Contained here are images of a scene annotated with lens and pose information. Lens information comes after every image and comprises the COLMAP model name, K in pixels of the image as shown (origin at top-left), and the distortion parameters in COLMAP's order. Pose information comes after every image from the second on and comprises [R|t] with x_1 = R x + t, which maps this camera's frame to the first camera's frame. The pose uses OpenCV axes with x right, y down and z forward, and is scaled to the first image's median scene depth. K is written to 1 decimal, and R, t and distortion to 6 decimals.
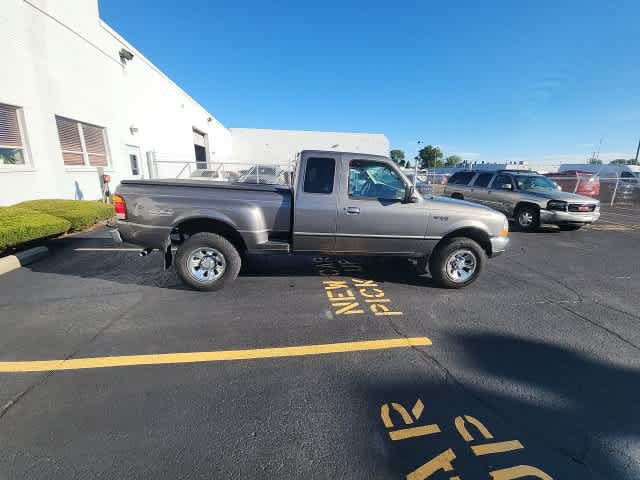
lens RADIAL K [[259.3, 0, 320.8], [0, 259.3, 238.5], [0, 0, 1]] dist [0.016746, -0.010838]
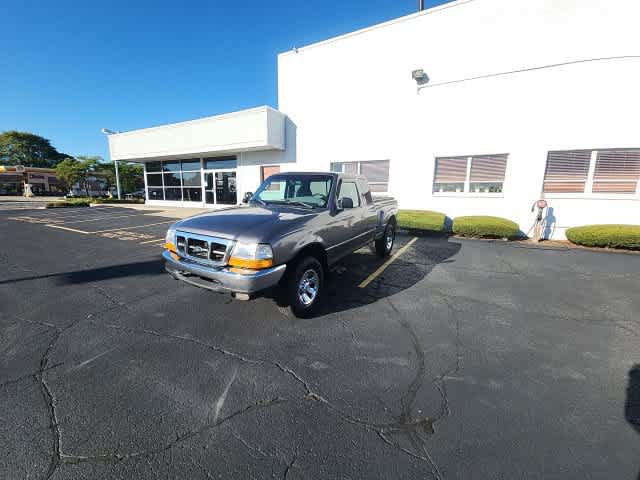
lens RADIAL K [[259.3, 0, 320.5], [0, 259.3, 240.2], [0, 0, 1]] dist [0.016746, -0.010838]
pose [[-0.622400, 0.102700, -0.775933, 1.106760], [-0.221883, 0.927535, 0.300745, -0.427167], [0.750591, 0.359350, -0.554510, 1.925528]]
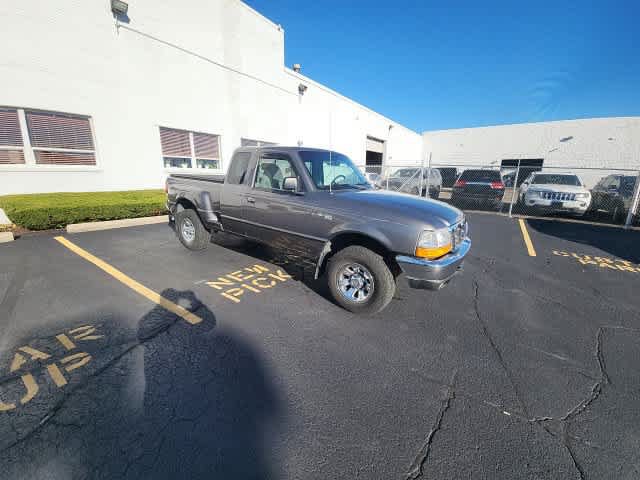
lens RADIAL K [[259.3, 0, 321.4], [0, 259.3, 239.6], [0, 0, 1]] dist [0.016746, -0.010838]
pose [[0.723692, 0.156596, -0.672122, 0.961352], [-0.167701, 0.984627, 0.048837, -0.041794], [0.669437, 0.077373, 0.738828, 0.365947]]
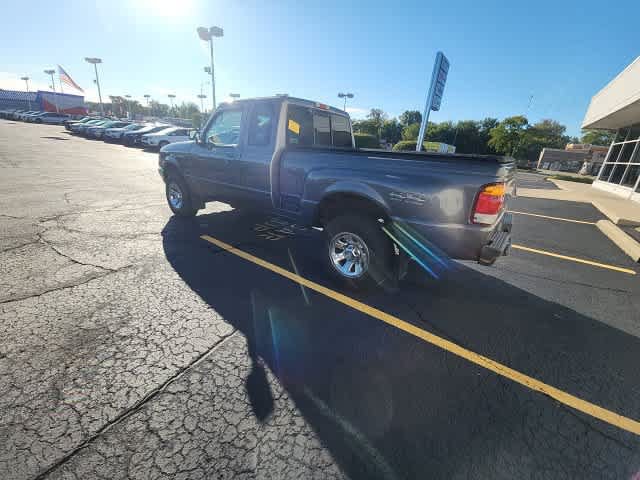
lens RADIAL K [[259.3, 0, 321.0], [0, 259.3, 239.5], [0, 0, 1]] dist [0.016746, -0.010838]
pose [[-0.694948, -0.331590, 0.638040, -0.810183], [0.069950, 0.851942, 0.518943, -0.415645], [-0.715649, 0.405269, -0.568861, 1.755595]]
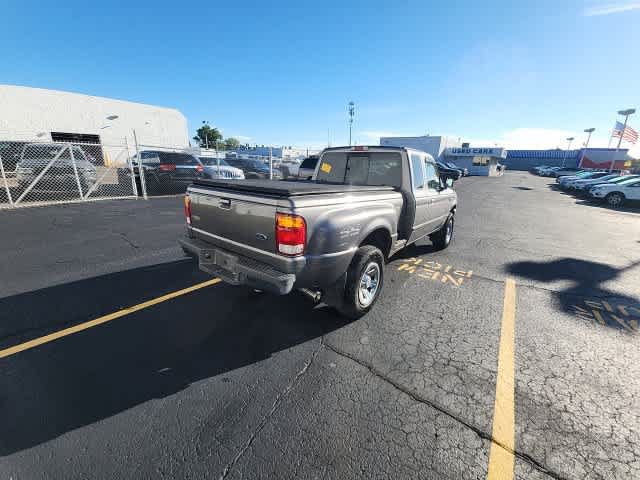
lens RADIAL K [[259.3, 0, 321.2], [0, 259.3, 238.3], [0, 0, 1]] dist [0.016746, -0.010838]
pose [[0.713728, -0.200098, 0.671232, -0.944345], [0.156116, 0.979664, 0.126044, -0.149894], [-0.682803, 0.014829, 0.730452, 0.429079]]
